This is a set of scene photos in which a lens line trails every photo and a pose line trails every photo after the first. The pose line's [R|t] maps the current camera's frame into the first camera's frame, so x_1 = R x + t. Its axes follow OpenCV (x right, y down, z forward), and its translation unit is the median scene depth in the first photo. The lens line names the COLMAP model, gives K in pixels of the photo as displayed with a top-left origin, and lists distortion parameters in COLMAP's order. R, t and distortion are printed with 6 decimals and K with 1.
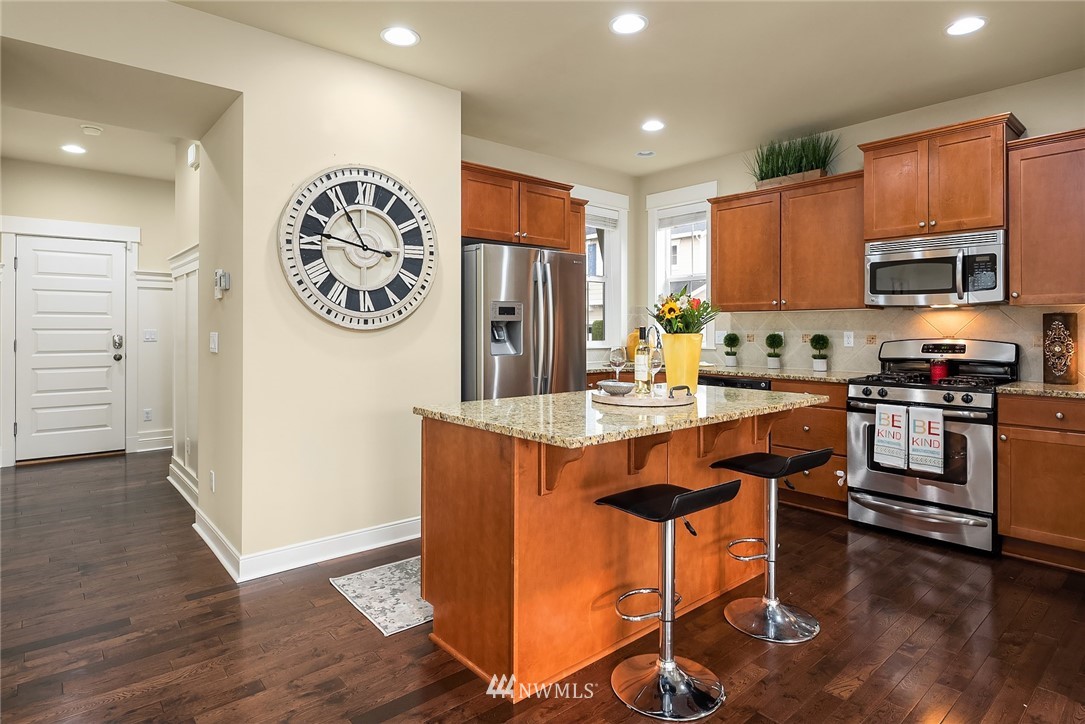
lens RADIAL K [[582.1, 0, 547.9], [0, 582.1, 330.4], [0, 0, 1]] dist [0.000684, -0.001120]
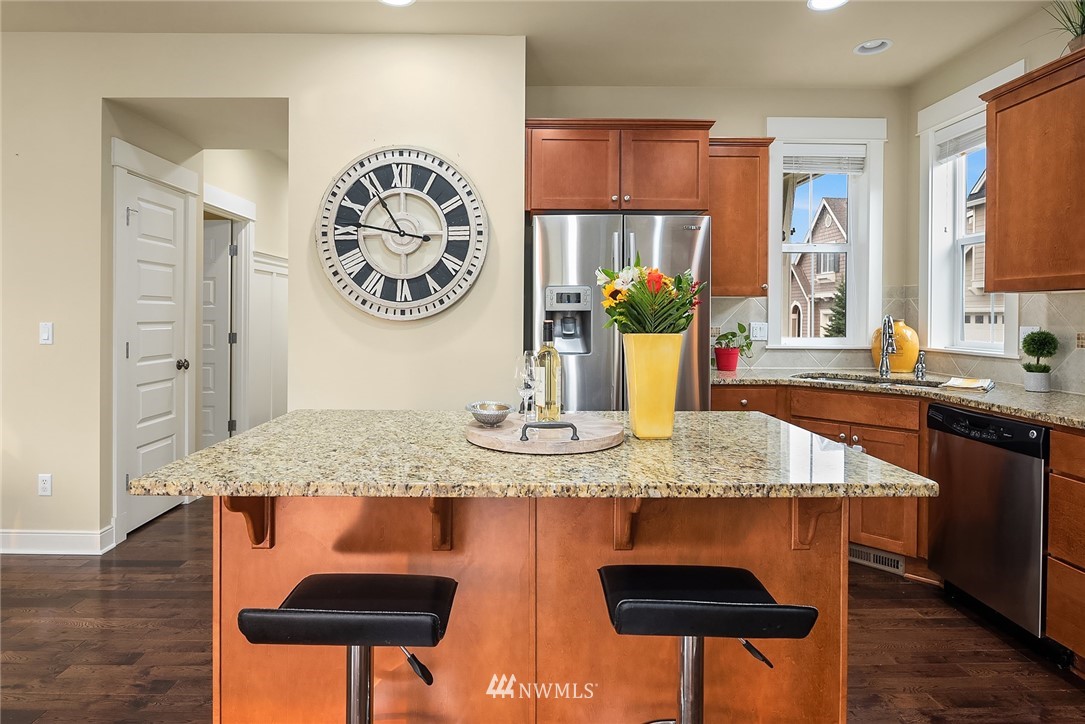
lens RADIAL K [[596.6, 0, 532.6], [0, 596.6, 319.2], [0, 0, 1]] dist [-0.002997, -0.001600]
pose [[0.765834, 0.007831, -0.642990, 0.456030], [-0.005454, 0.999969, 0.005682, -0.010072], [0.643015, -0.000845, 0.765853, 0.390380]]
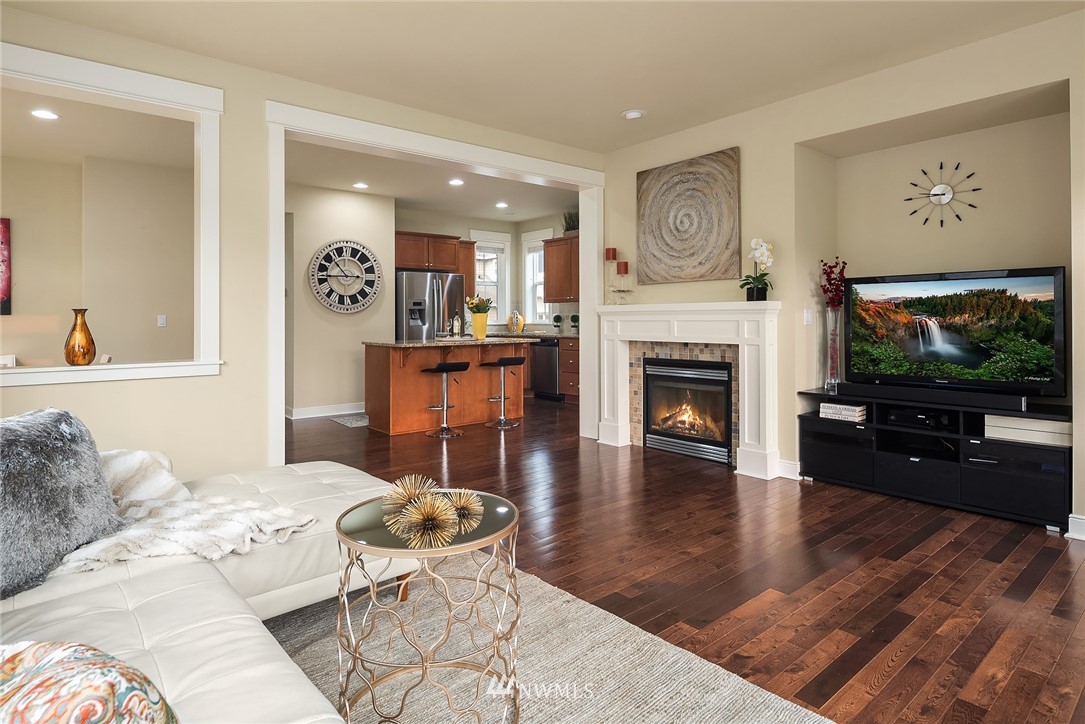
lens RADIAL K [[600.0, 0, 558.5], [0, 600.0, 313.2], [0, 0, 1]] dist [-0.000484, -0.000406]
pose [[0.999883, -0.008958, -0.012385, 0.503004], [0.008842, 0.999917, -0.009390, 0.026087], [0.012468, 0.009279, 0.999879, -1.232806]]
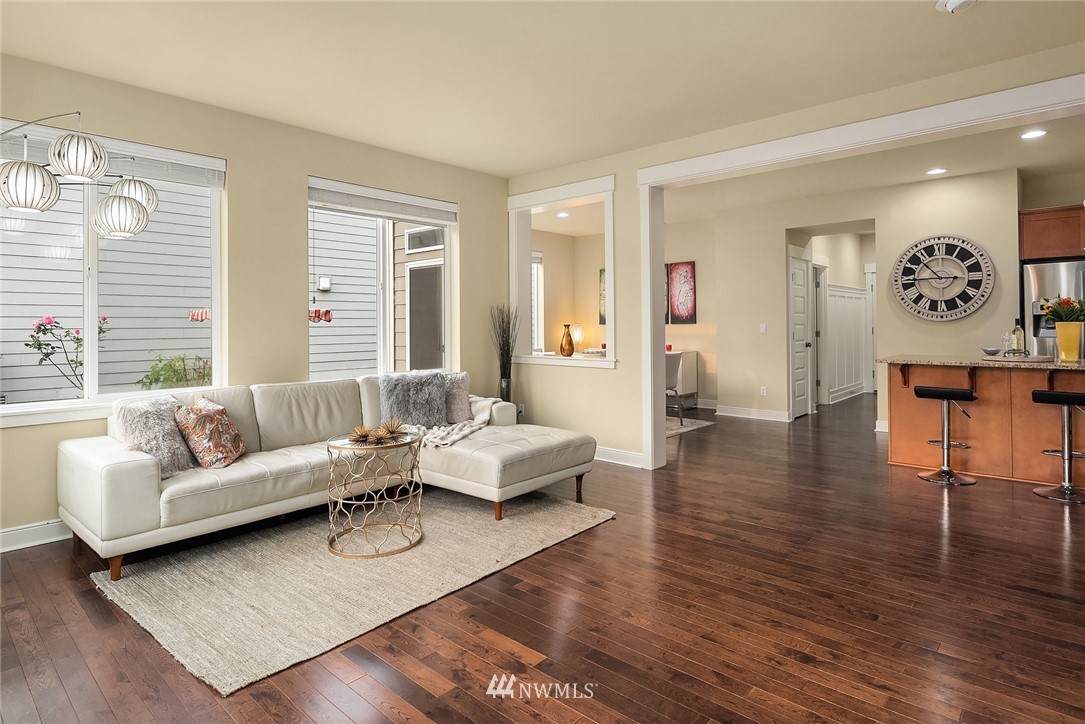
lens RADIAL K [[594.5, 0, 527.3], [0, 594.5, 316.3], [0, 0, 1]] dist [0.003132, -0.000491]
pose [[0.107140, -0.016547, -0.994106, 1.436366], [0.006610, 0.999851, -0.015930, 0.004872], [0.994222, -0.004865, 0.107234, -0.534866]]
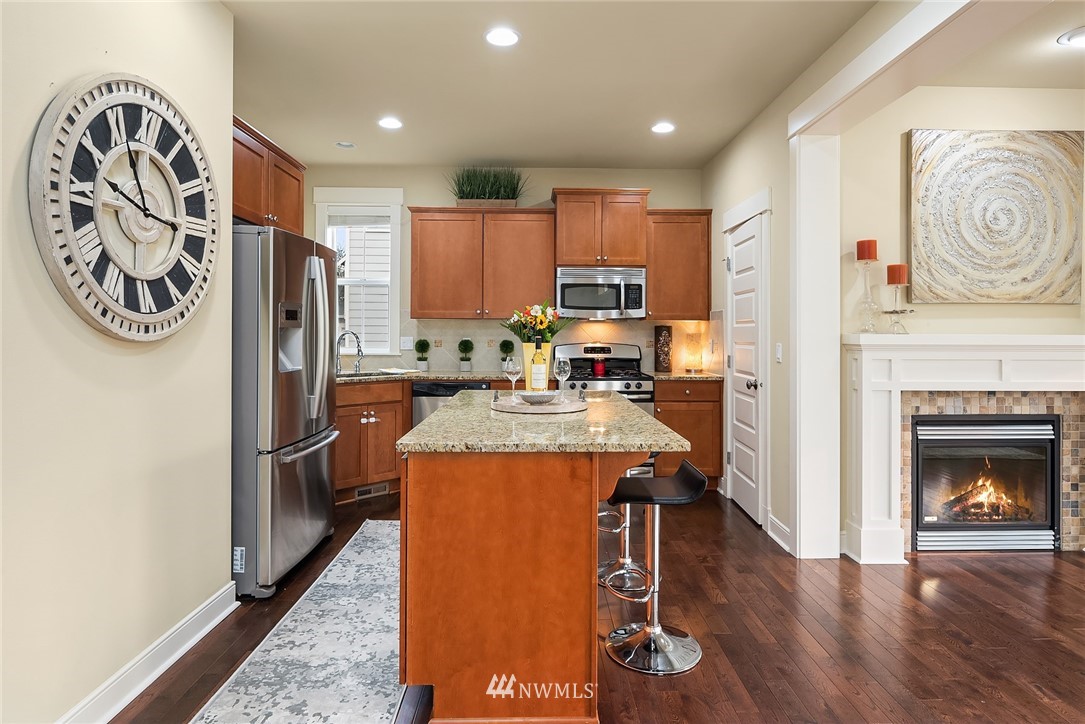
lens RADIAL K [[586.1, 0, 536.7], [0, 586.1, 329.4], [0, 0, 1]] dist [-0.004212, -0.001895]
pose [[0.643332, 0.005066, 0.765570, -0.516731], [-0.002717, 0.999987, -0.004333, -0.012565], [-0.765582, 0.000707, 0.643338, 0.258754]]
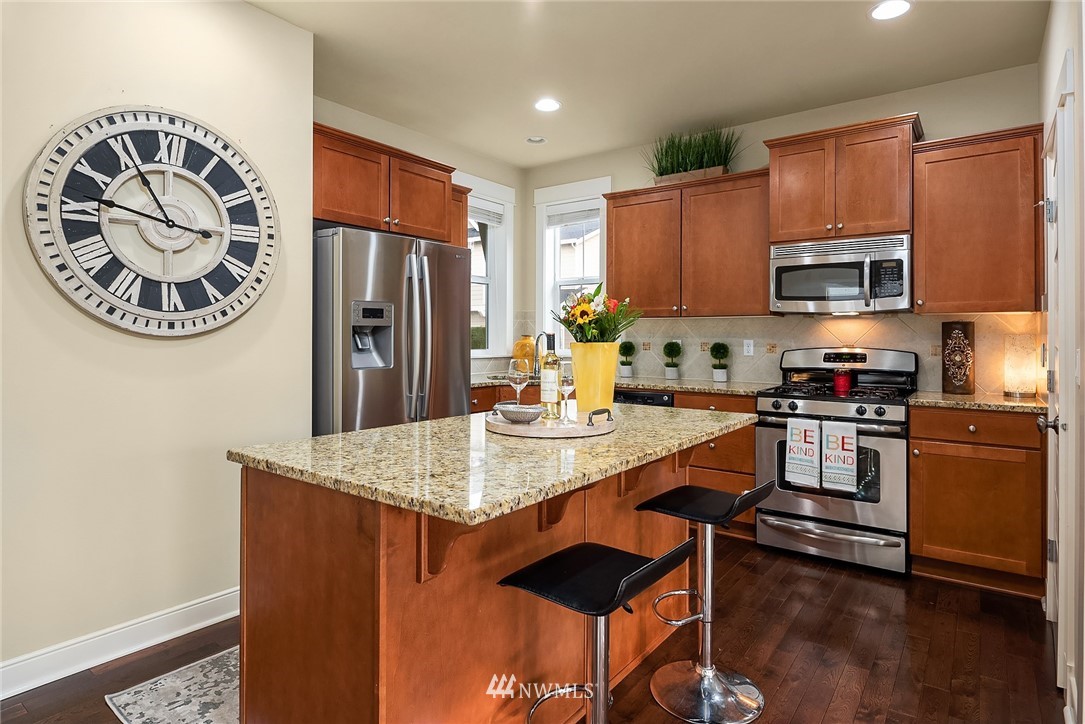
lens RADIAL K [[580.4, 0, 544.9], [0, 580.4, 336.9], [0, 0, 1]] dist [-0.001637, -0.003120]
pose [[0.977505, 0.003155, 0.210889, -0.008449], [-0.003024, 0.999995, -0.000942, -0.000980], [-0.210891, 0.000283, 0.977510, 0.188411]]
